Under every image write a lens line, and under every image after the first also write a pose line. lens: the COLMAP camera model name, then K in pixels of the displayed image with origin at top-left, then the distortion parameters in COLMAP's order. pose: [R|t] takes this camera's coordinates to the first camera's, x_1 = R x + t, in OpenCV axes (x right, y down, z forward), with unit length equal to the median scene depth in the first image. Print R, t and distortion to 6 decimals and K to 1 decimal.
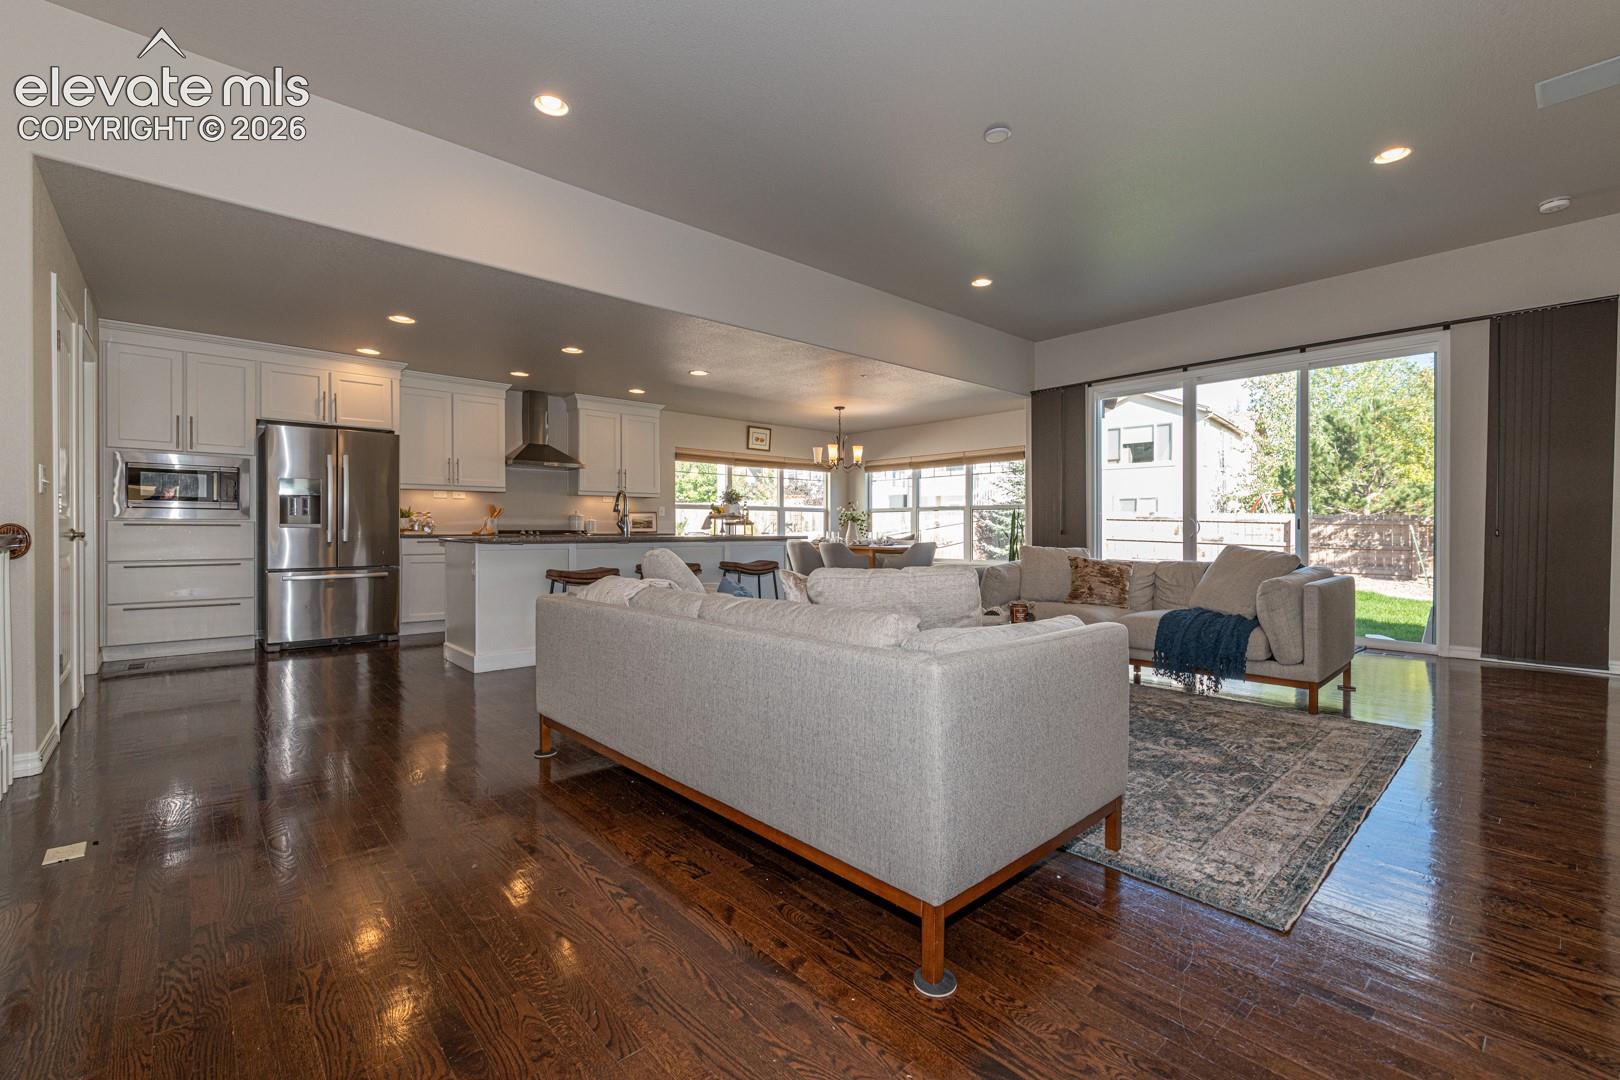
lens RADIAL K [[695.6, 0, 811.1], [0, 695.6, 532.3], [0, 0, 1]] dist [-0.001066, -0.000174]
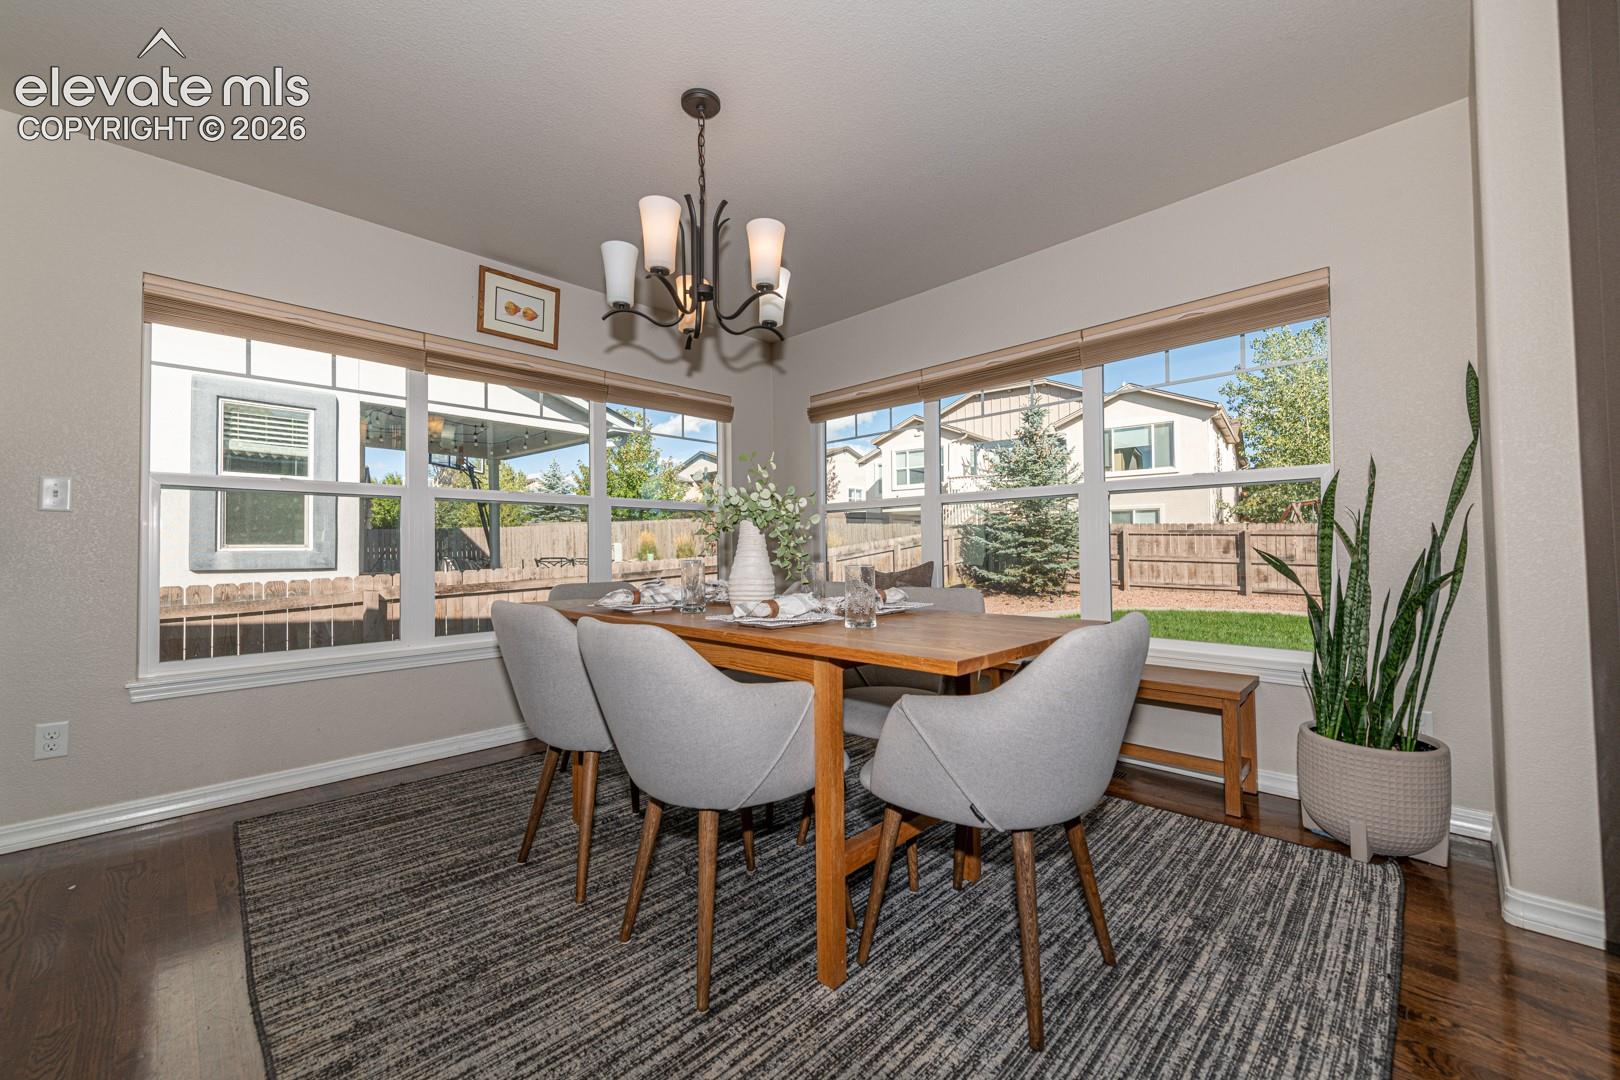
lens RADIAL K [[636.2, 0, 808.7], [0, 636.2, 535.0], [0, 0, 1]] dist [0.018254, -0.006093]
pose [[0.998367, -0.011808, 0.055897, 0.032317], [0.013431, 0.999497, -0.028740, -0.001694], [-0.055529, 0.029444, 0.998023, 0.366730]]
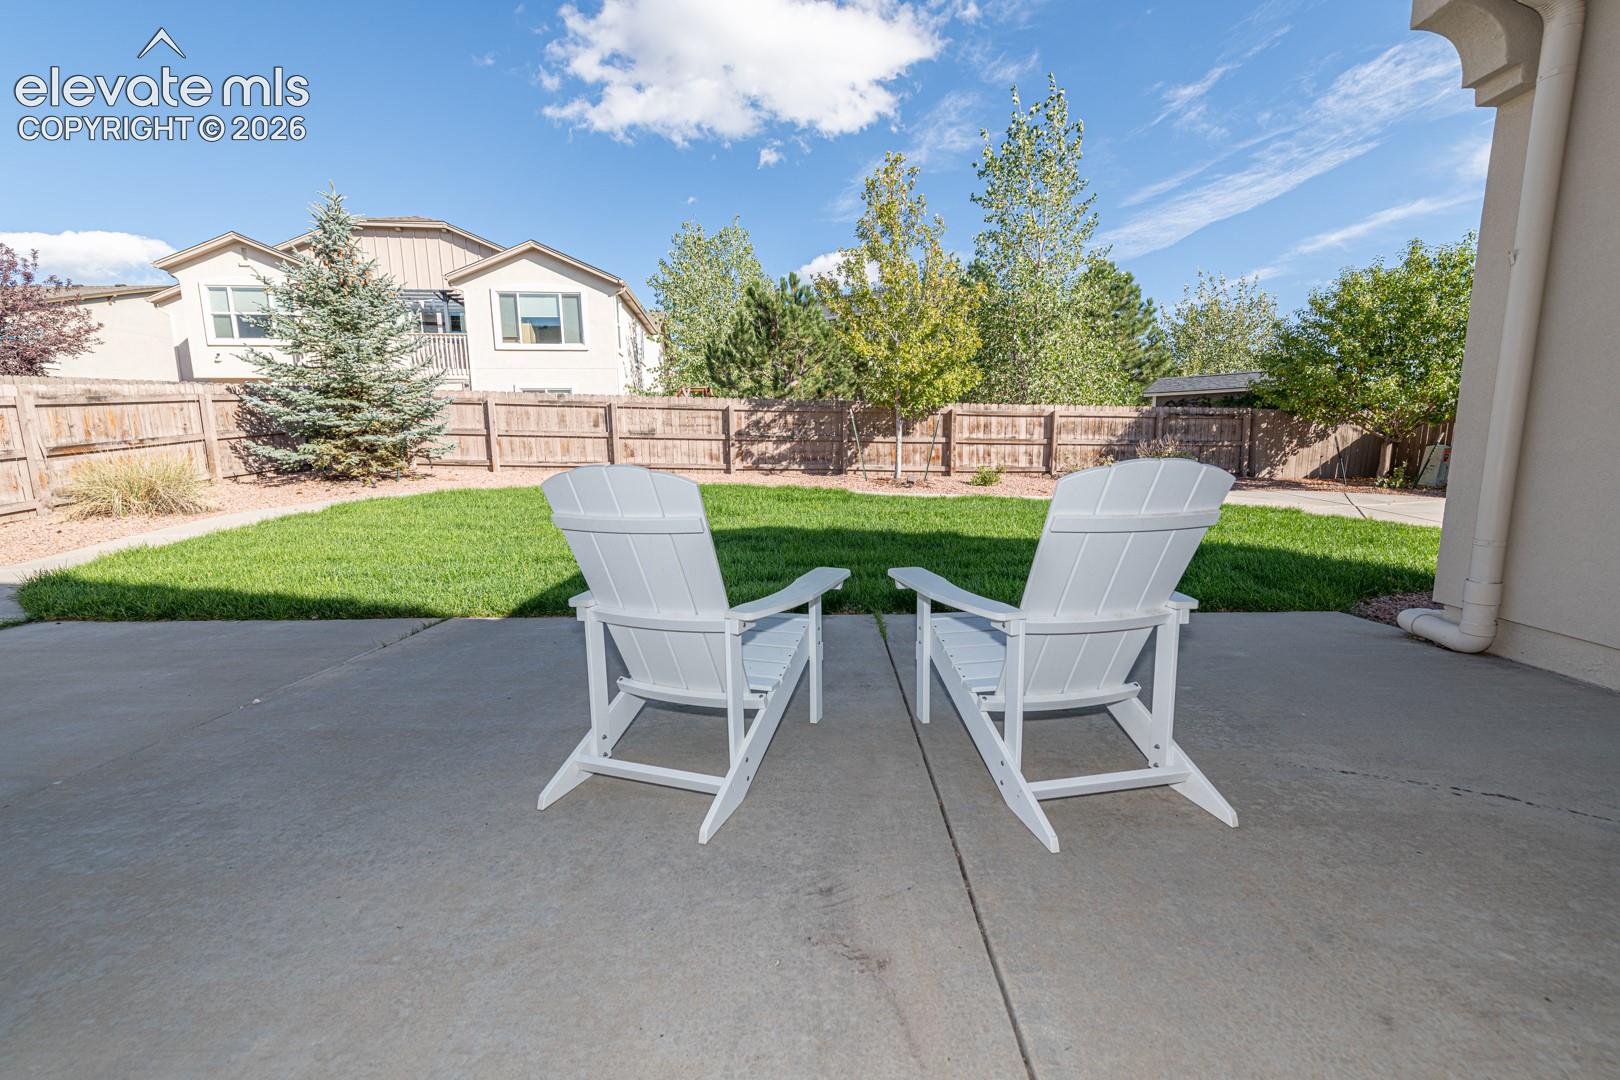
lens RADIAL K [[636.2, 0, 808.7], [0, 636.2, 535.0], [0, 0, 1]] dist [0.018254, -0.006093]
pose [[0.690630, -0.112861, 0.714347, 0.224052], [0.018931, 0.990231, 0.138146, 0.031721], [-0.722960, -0.081884, 0.686020, 0.438329]]
